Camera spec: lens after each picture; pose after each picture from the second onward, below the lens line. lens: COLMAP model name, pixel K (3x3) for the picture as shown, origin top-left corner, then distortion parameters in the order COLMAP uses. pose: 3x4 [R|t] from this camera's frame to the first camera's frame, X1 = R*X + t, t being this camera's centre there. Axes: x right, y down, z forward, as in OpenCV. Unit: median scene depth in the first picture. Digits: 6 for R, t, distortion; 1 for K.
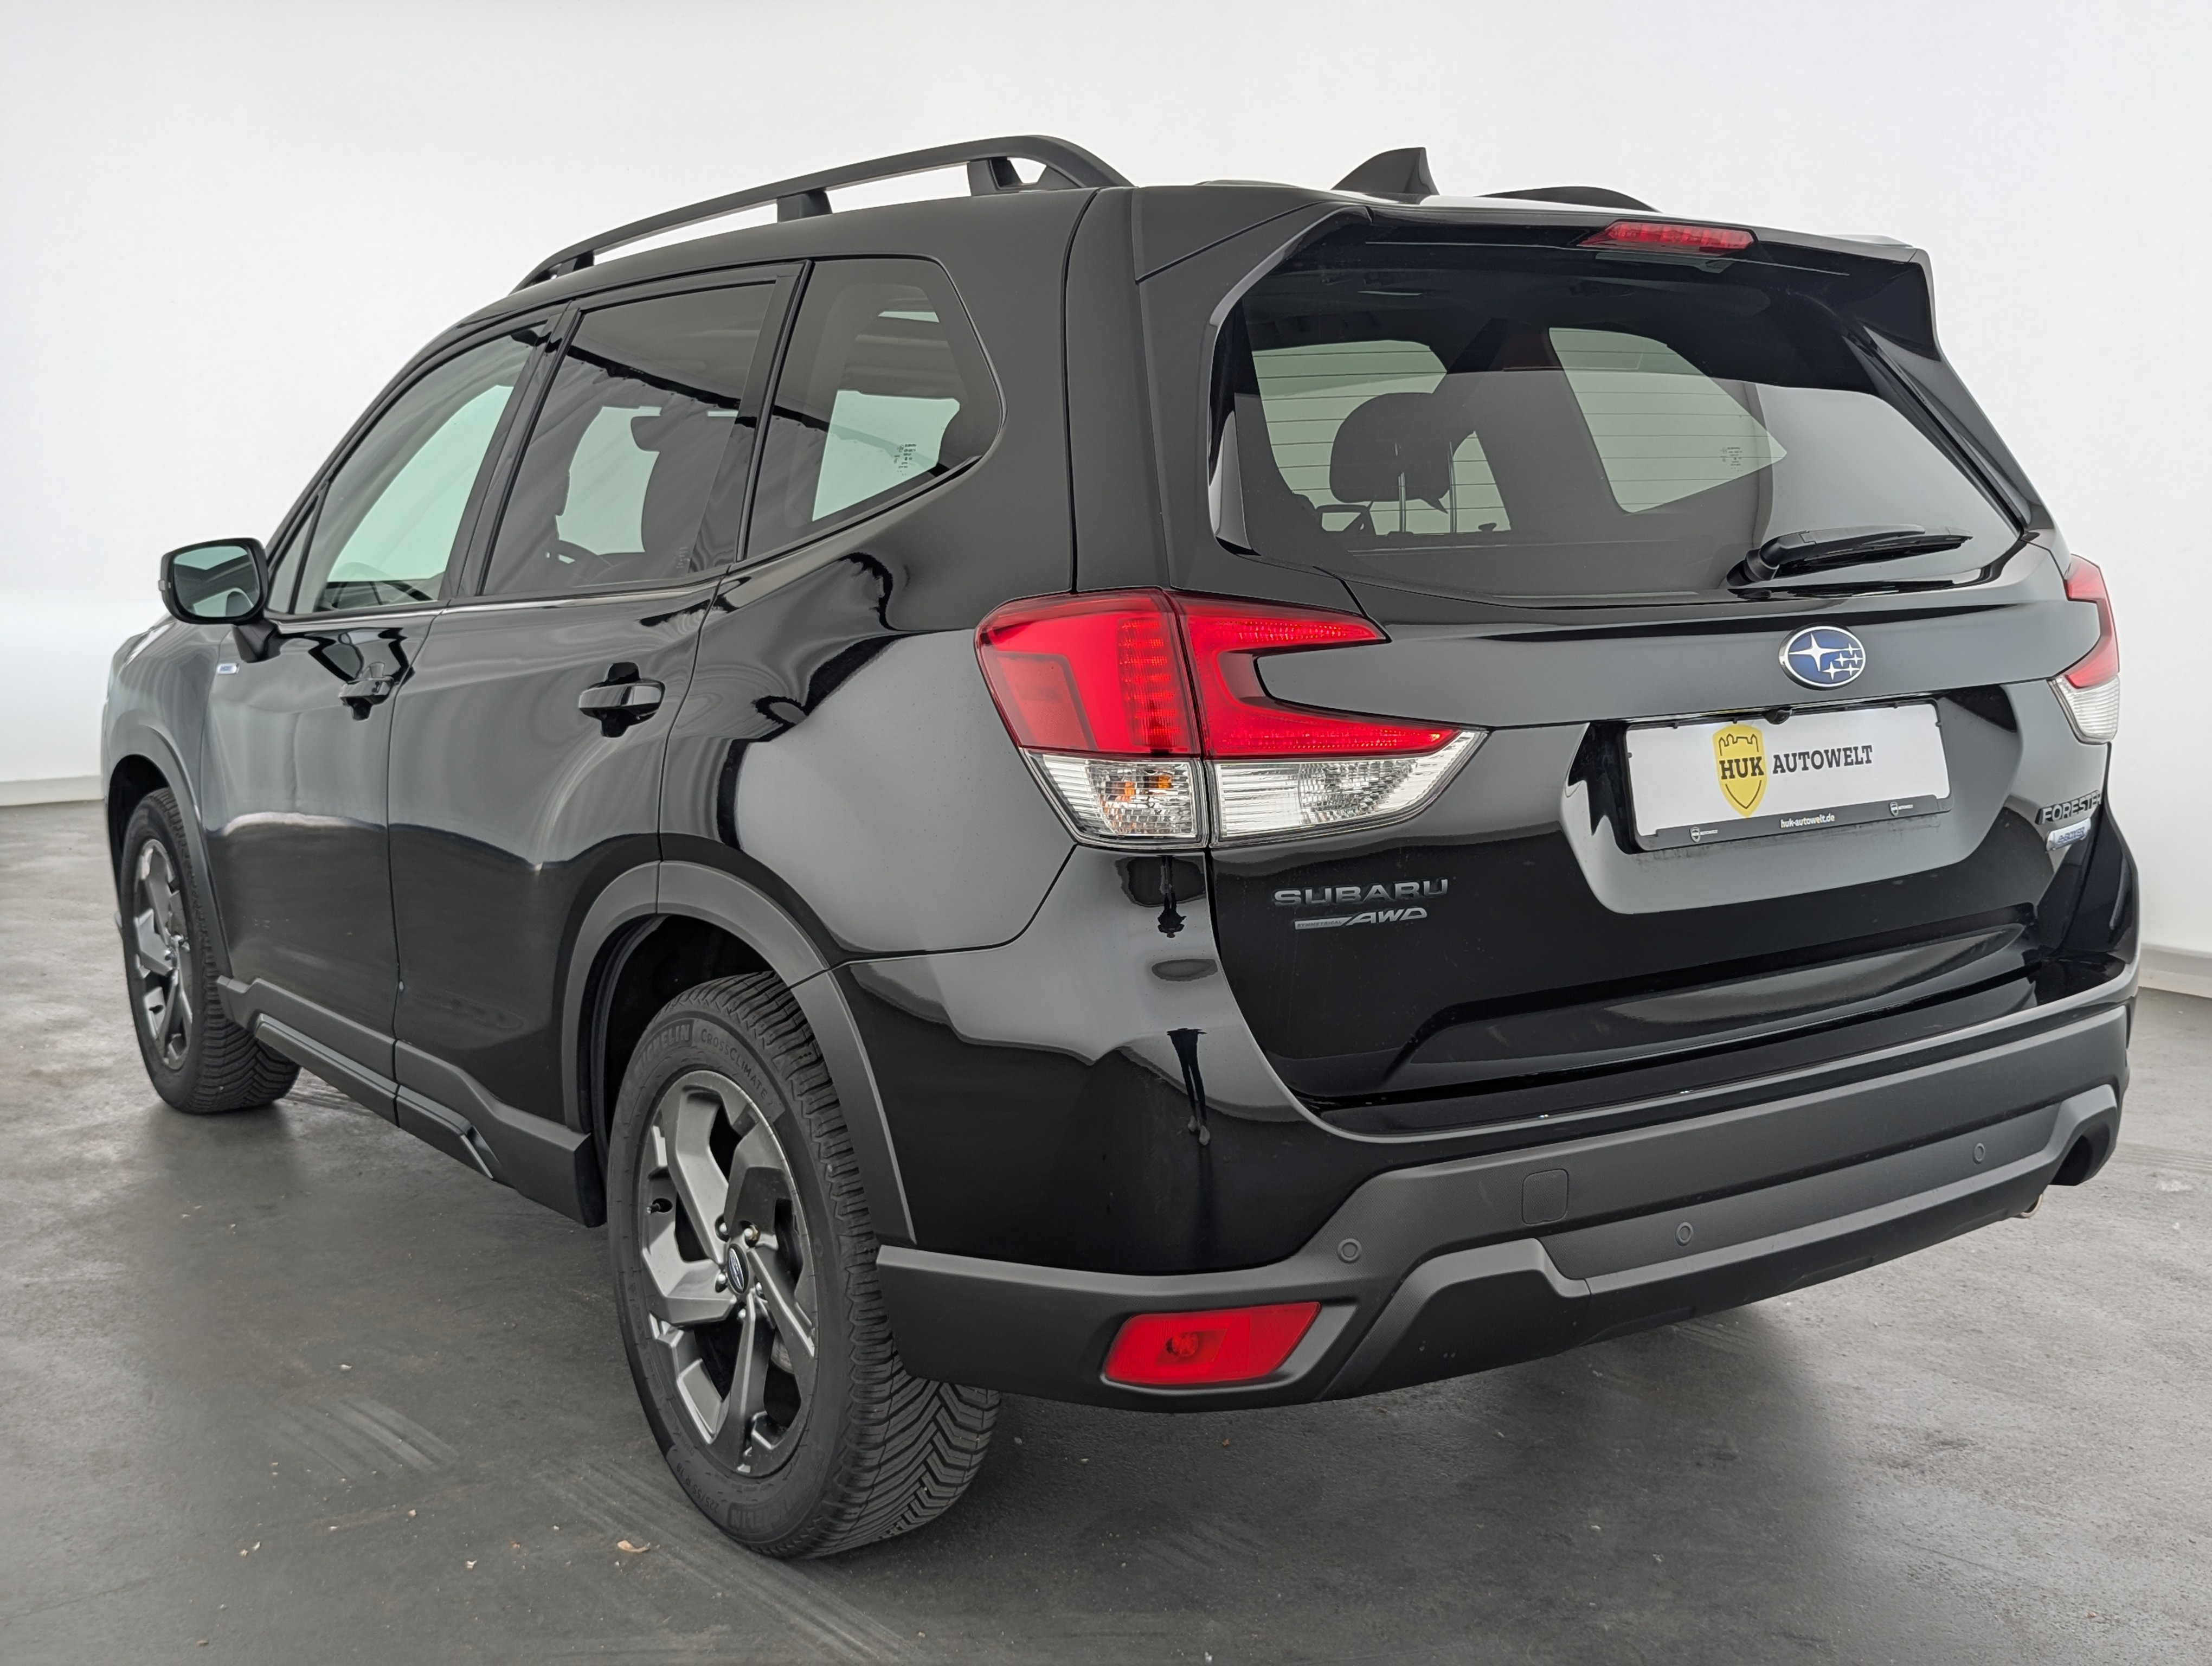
lens RADIAL K [[2411.1, 0, 1106.0], [0, 2411.1, 833.0], [0, 0, 1]] dist [0.077988, -0.120328]
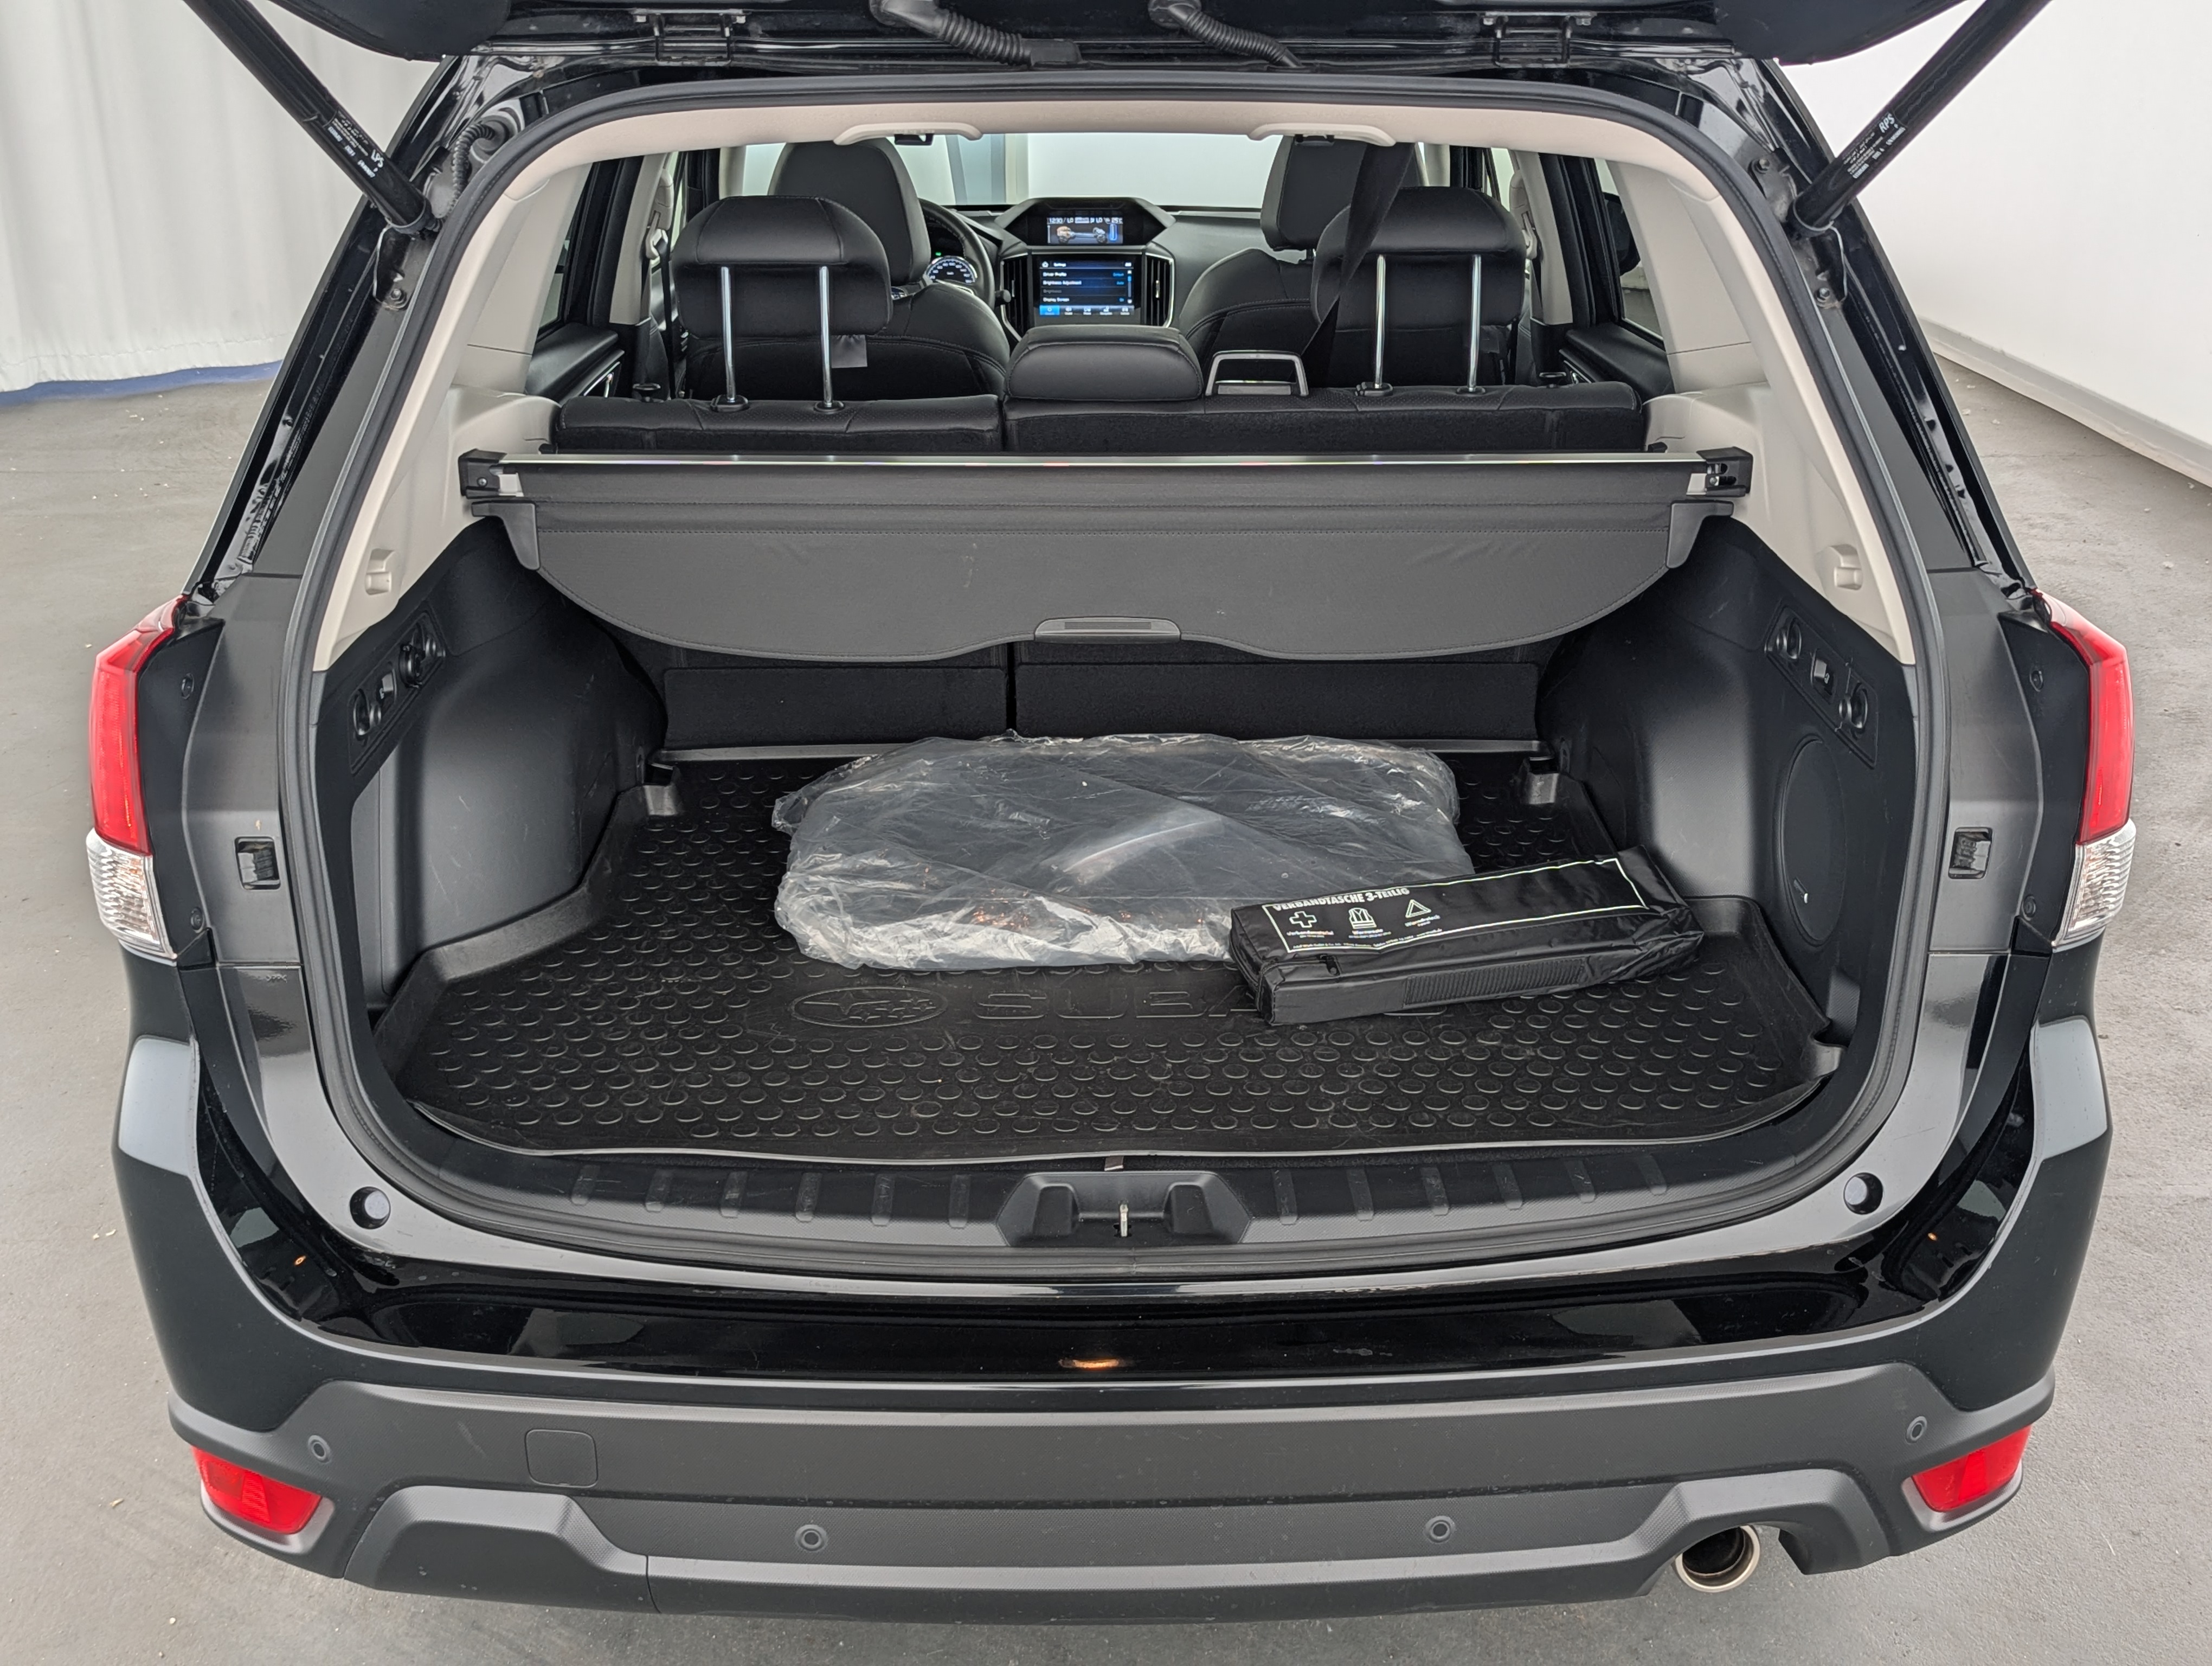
lens RADIAL K [[2411.1, 0, 1106.0], [0, 2411.1, 833.0], [0, 0, 1]] dist [0.077988, -0.120328]
pose [[0.829856, 0.217856, -0.513690, 0.641015], [-0.089724, 0.960750, 0.262507, -0.250551], [0.550716, -0.171752, 0.816831, 0.450335]]
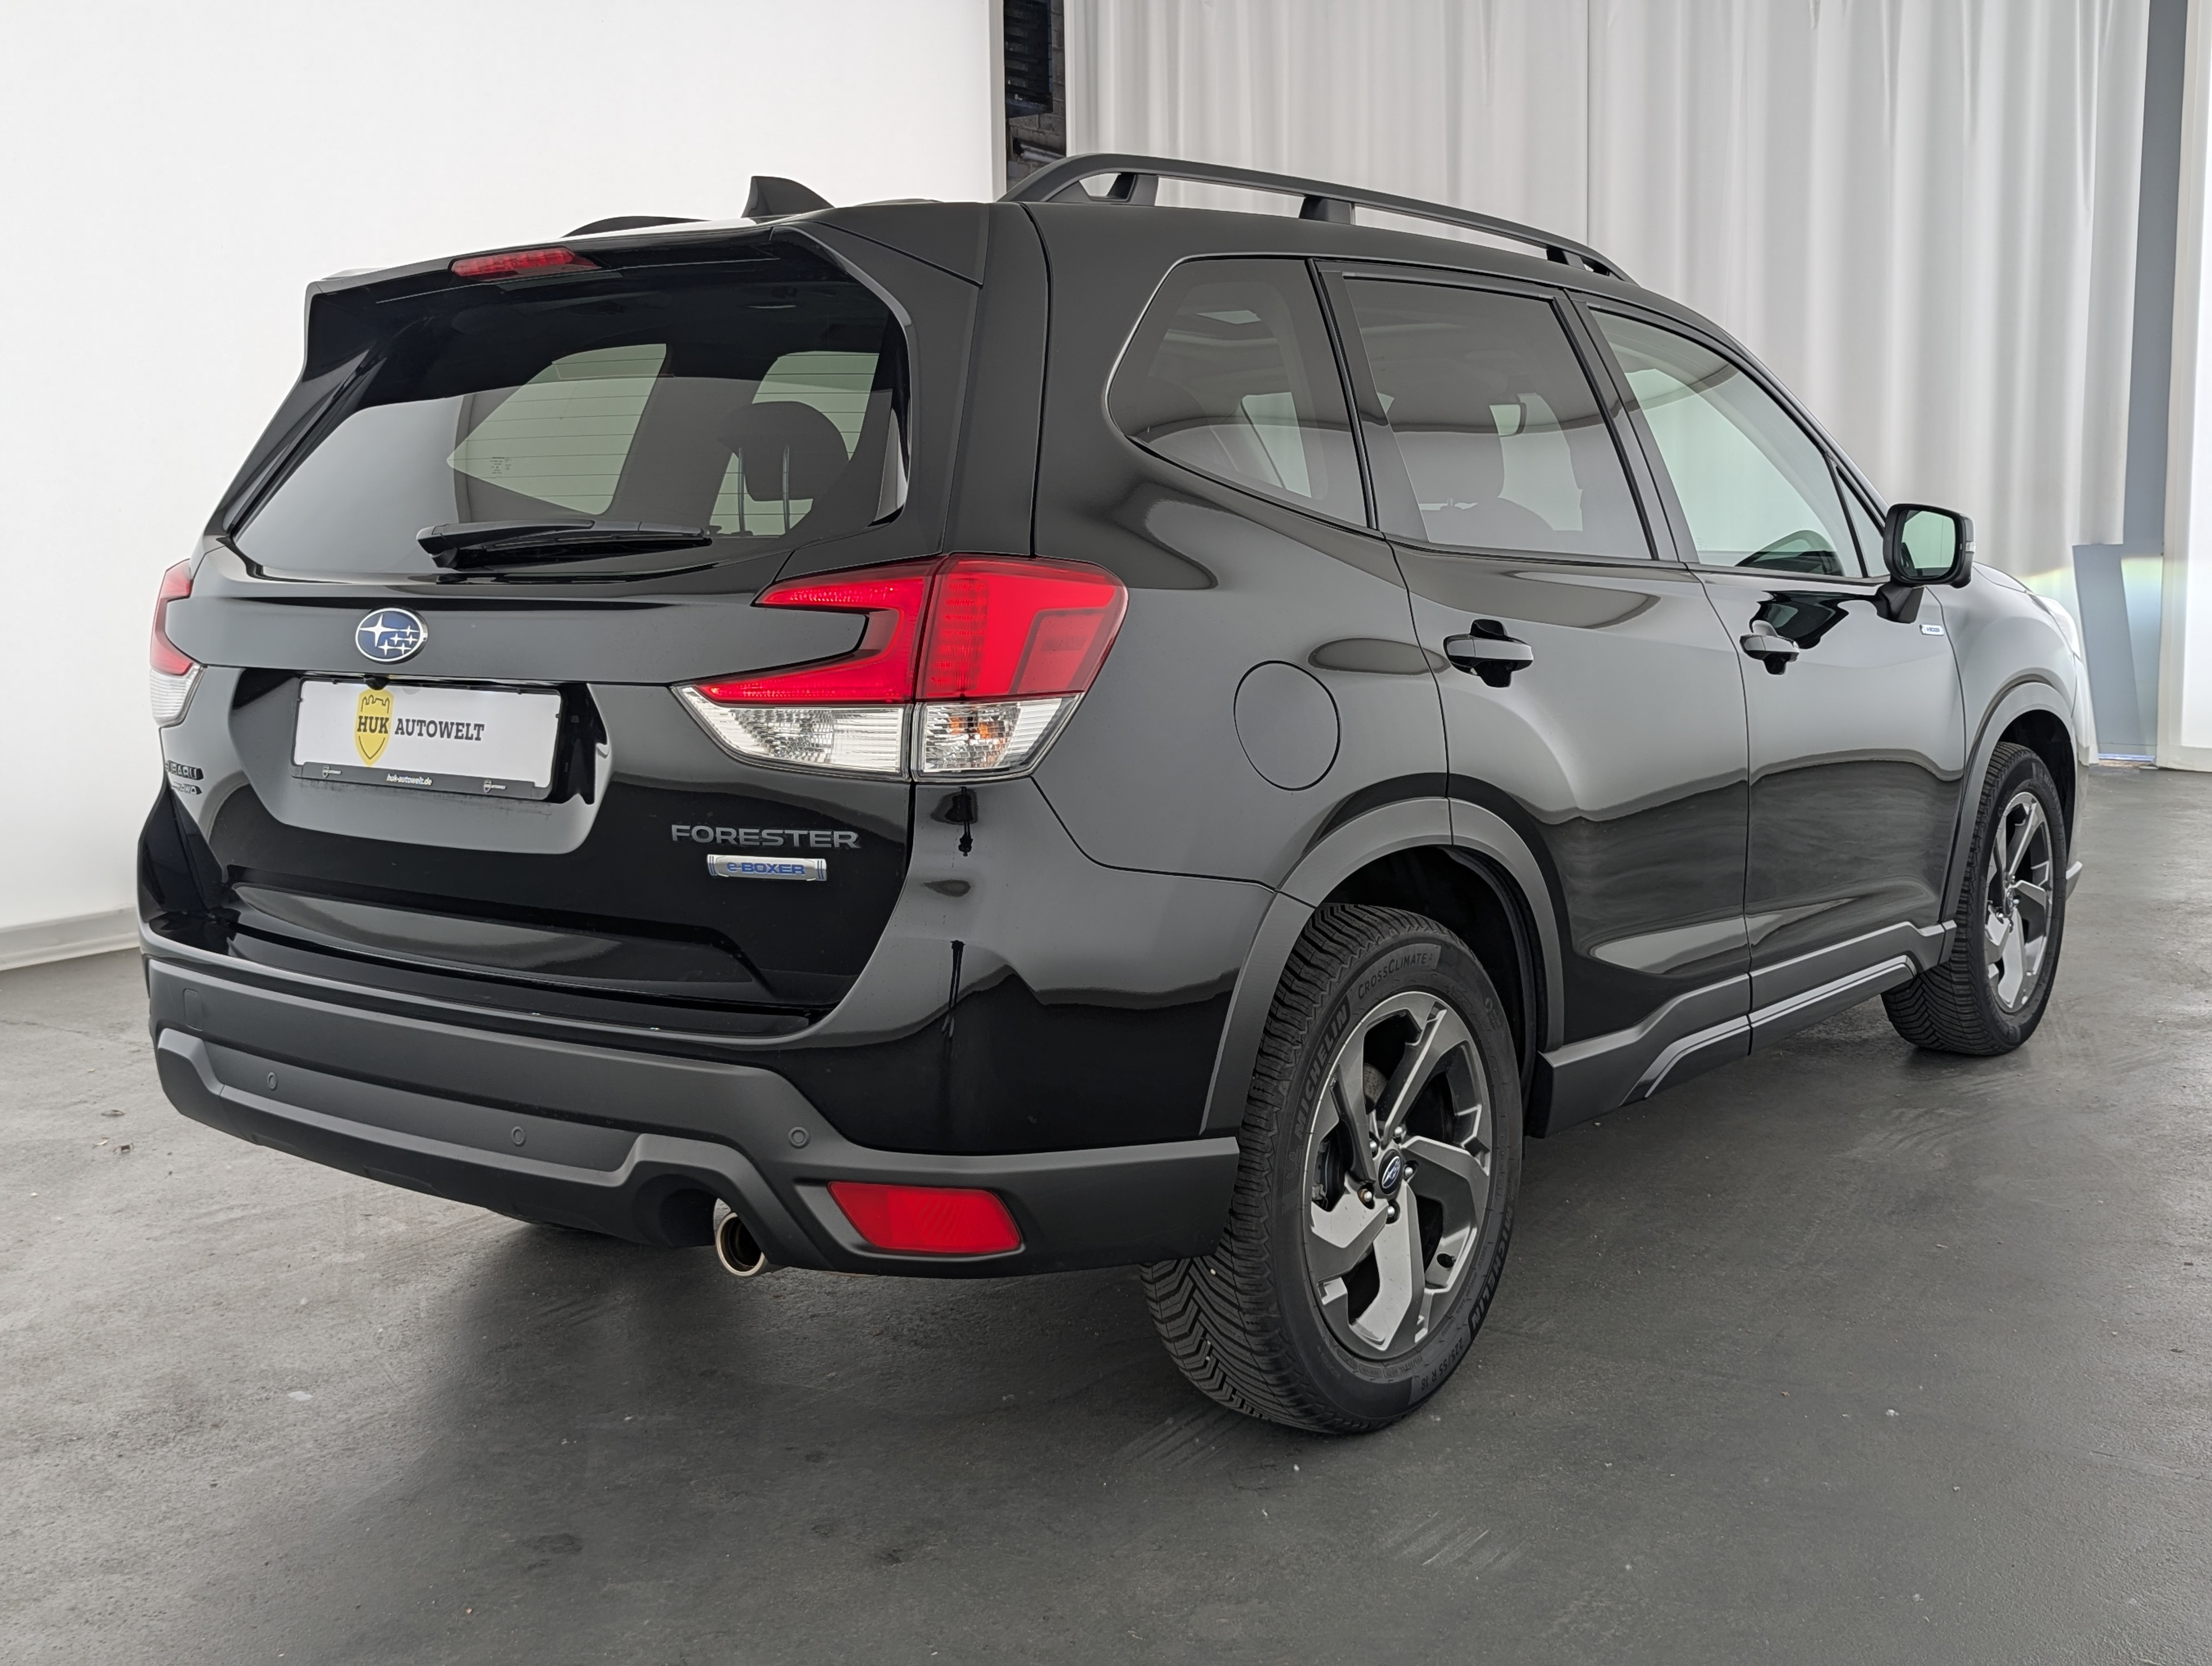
lens RADIAL K [[2411.1, 0, 1106.0], [0, 2411.1, 833.0], [0, 0, 1]] dist [0.077988, -0.120328]
pose [[0.281582, 0.129083, -0.950815, 1.498844], [-0.120751, 0.987799, 0.098344, -0.134574], [0.951909, 0.087120, 0.293733, 1.000999]]
